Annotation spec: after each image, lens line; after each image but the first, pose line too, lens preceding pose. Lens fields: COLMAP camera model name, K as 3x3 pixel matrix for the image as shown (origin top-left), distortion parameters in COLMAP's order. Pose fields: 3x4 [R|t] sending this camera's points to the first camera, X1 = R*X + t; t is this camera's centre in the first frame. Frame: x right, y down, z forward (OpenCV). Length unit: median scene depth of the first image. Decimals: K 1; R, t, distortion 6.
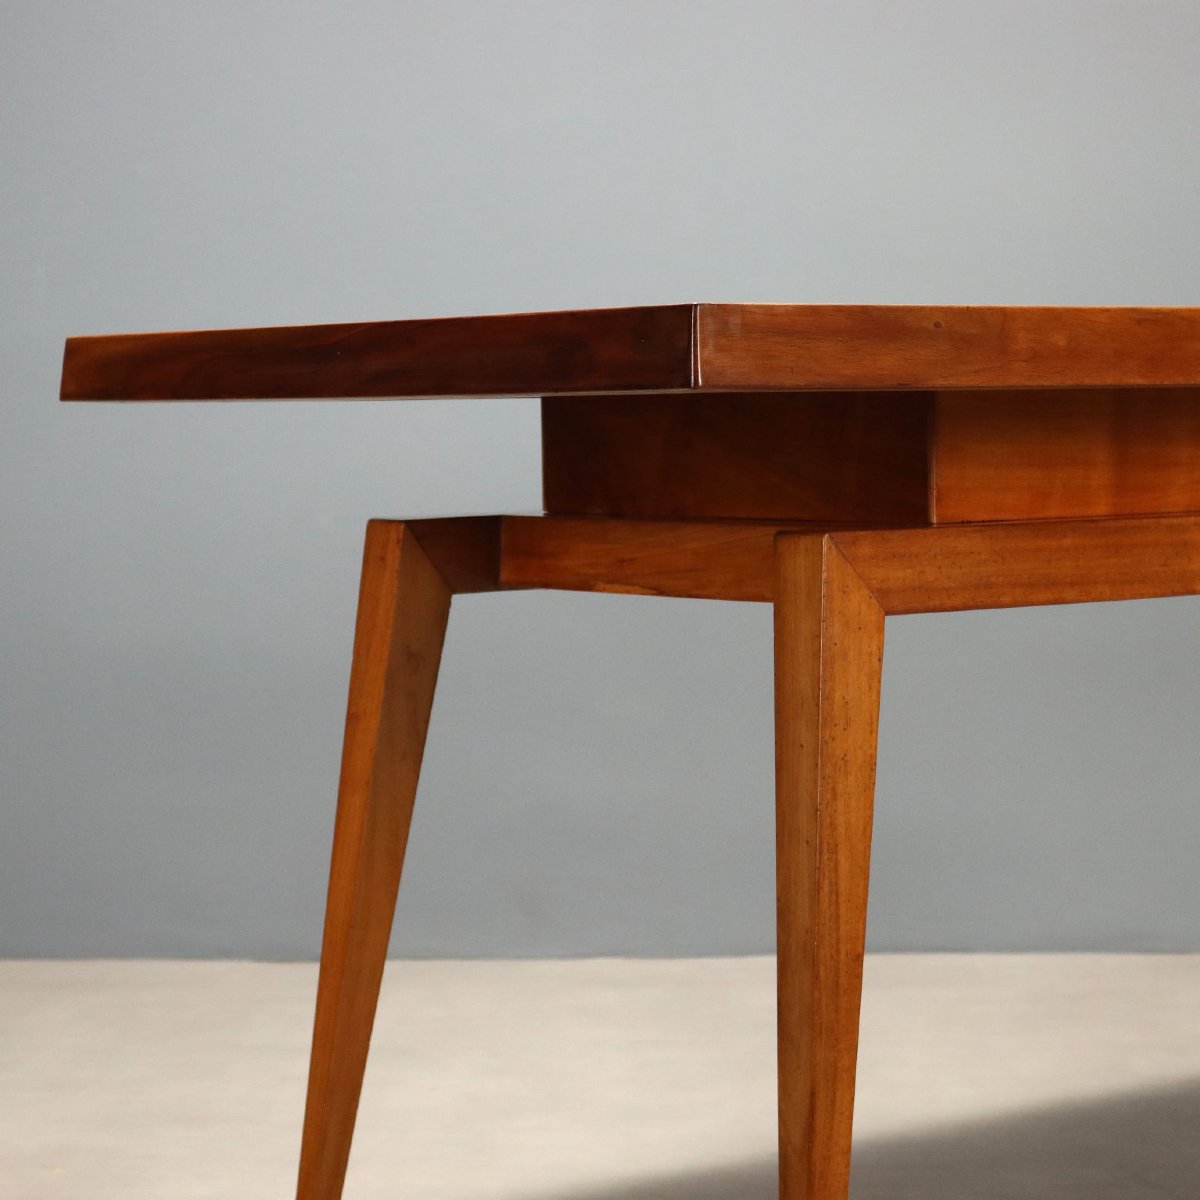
lens RADIAL K [[3432.7, 0, 600.0], [0, 3432.7, 600.0], [0, 0, 1]] dist [0.059847, -0.356659]
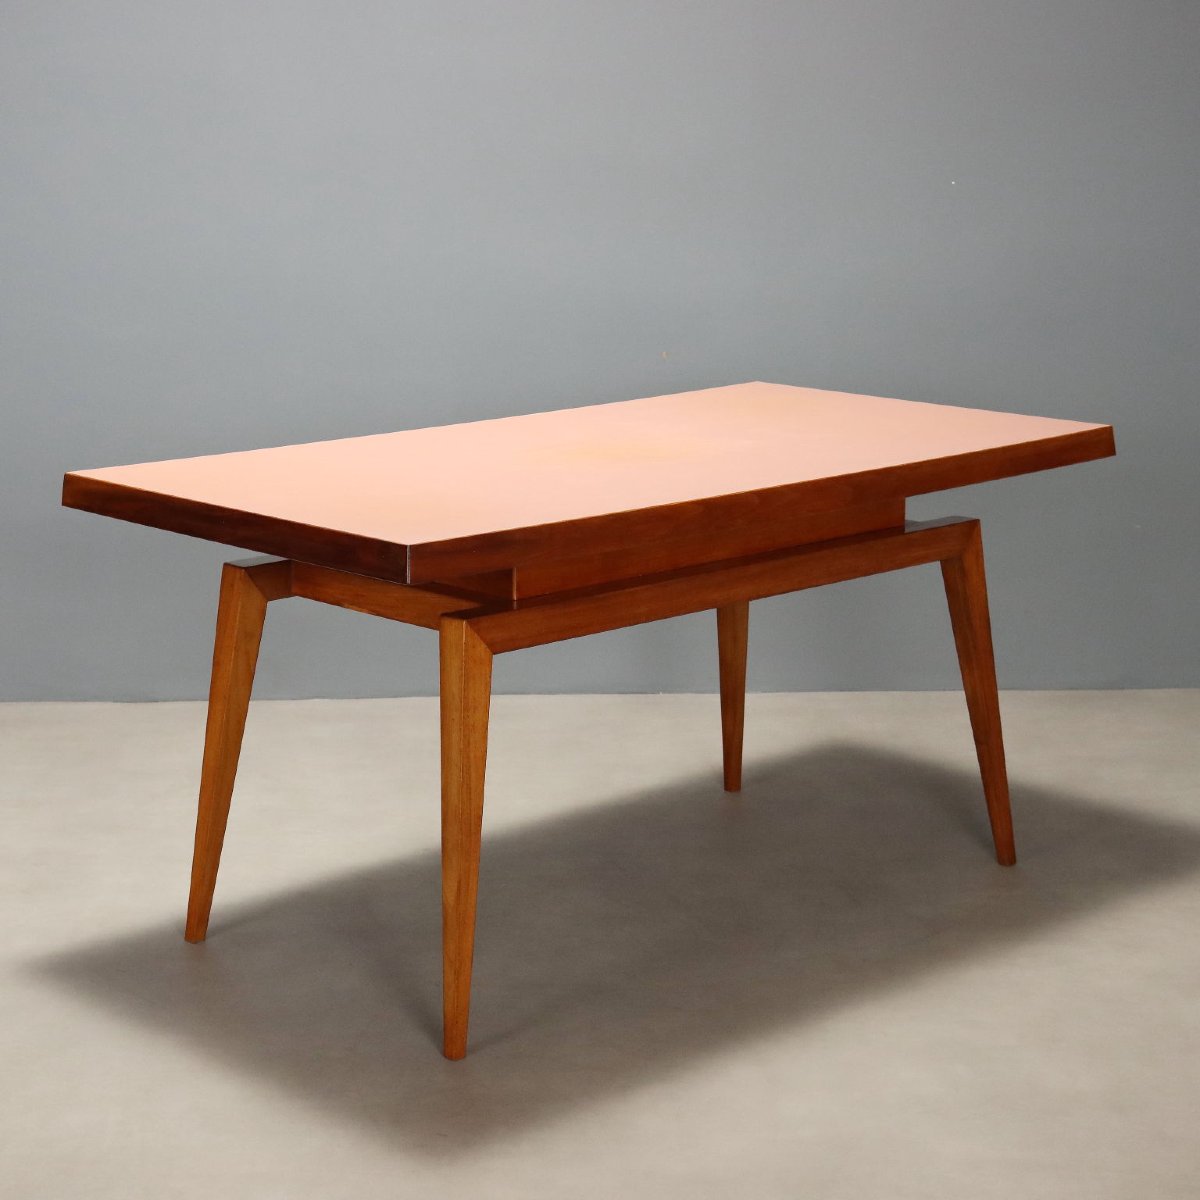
lens RADIAL K [[2614.4, 0, 600.0], [0, 2614.4, 600.0], [0, 0, 1]] dist [-0.020635, 0.072607]
pose [[0.990189, -0.011624, 0.139251, -0.071822], [-0.010398, 0.987641, 0.156387, -0.270887], [-0.139347, -0.156301, 0.977830, -0.547198]]
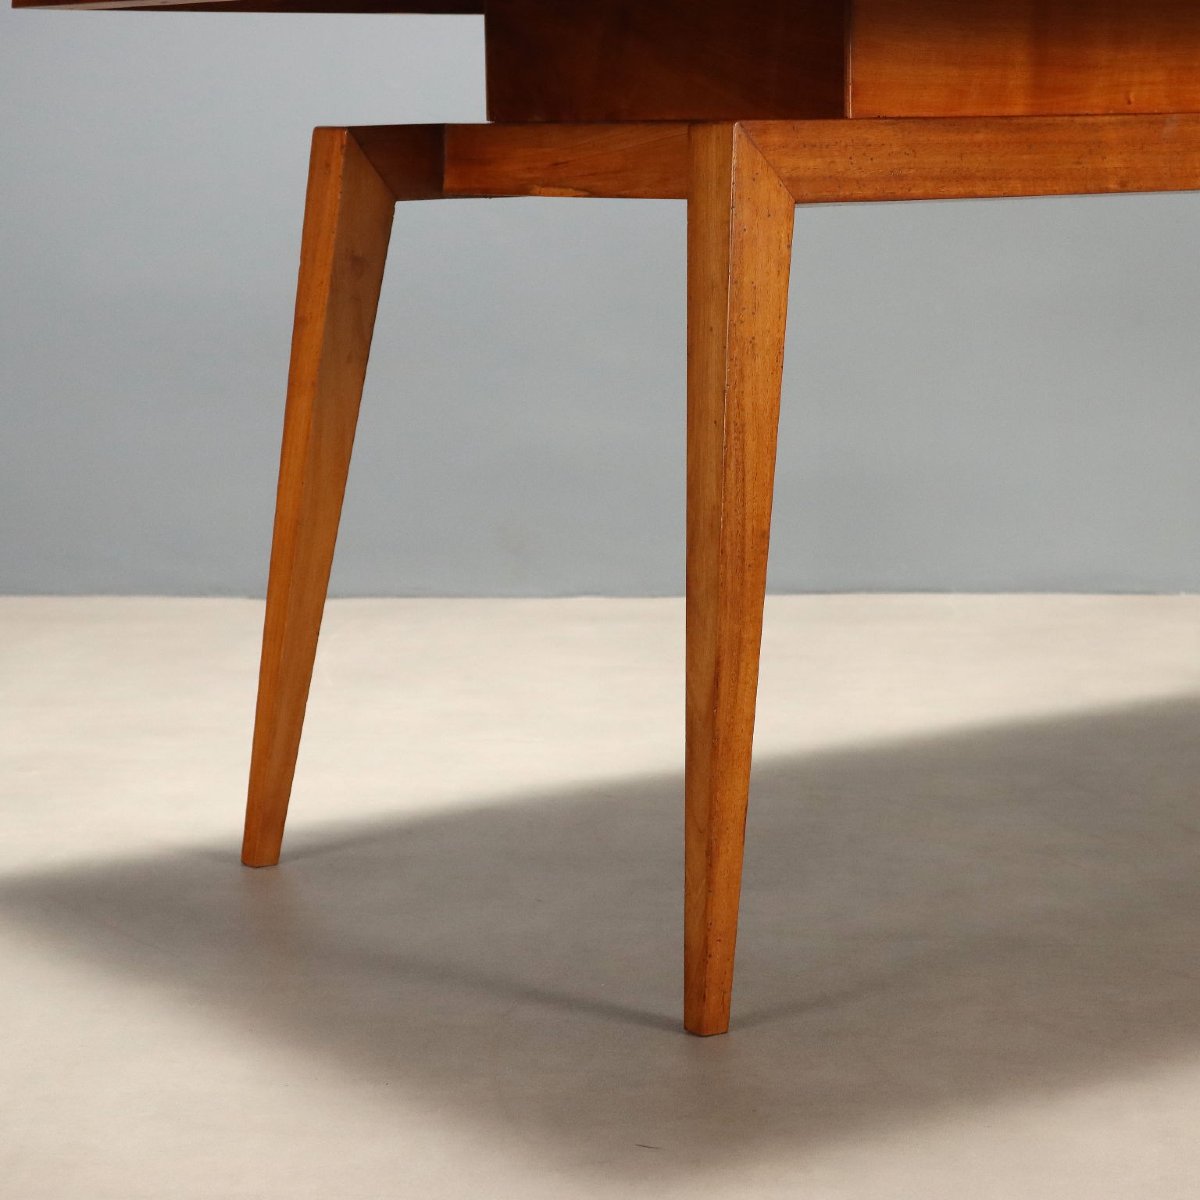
lens RADIAL K [[3432.7, 0, 600.0], [0, 3432.7, 600.0], [0, 0, 1]] dist [0.059847, -0.356659]
pose [[0.999776, 0.006757, -0.020080, 0.044875], [-0.005123, 0.996756, 0.080322, 0.039329], [0.020557, -0.080201, 0.996567, -0.034526]]
